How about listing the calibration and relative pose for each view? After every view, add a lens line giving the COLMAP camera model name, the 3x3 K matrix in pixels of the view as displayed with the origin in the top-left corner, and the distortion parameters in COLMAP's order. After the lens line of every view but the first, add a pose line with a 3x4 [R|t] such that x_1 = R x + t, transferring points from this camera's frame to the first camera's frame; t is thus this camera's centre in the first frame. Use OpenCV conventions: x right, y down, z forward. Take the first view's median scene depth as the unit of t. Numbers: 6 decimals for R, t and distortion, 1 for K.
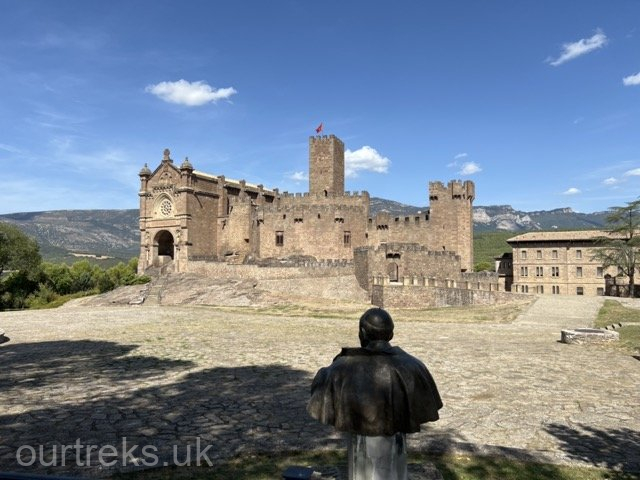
lens RADIAL K [[479.3, 0, 320.0], [0, 479.3, 240.0], [0, 0, 1]] dist [0.169510, -0.264728]
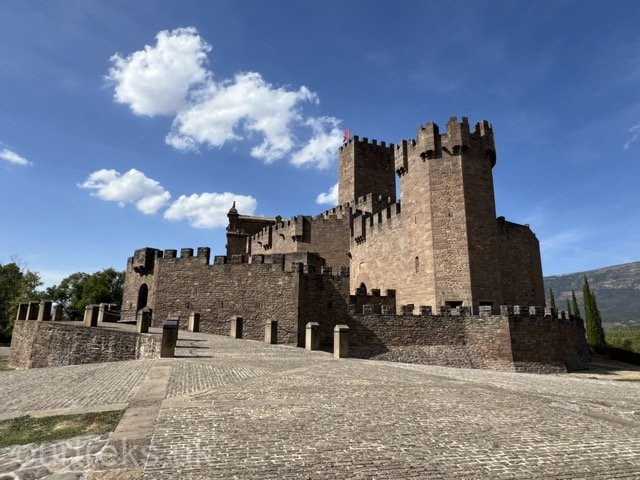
lens RADIAL K [[394.8, 0, 320.0], [0, 394.8, 240.0], [0, 0, 1]] dist [0.001727, 0.000247]
pose [[0.713987, -0.153216, -0.683189, 0.444149], [0.039882, 0.983078, -0.178791, 0.062668], [0.699022, 0.100408, 0.708016, 0.600731]]
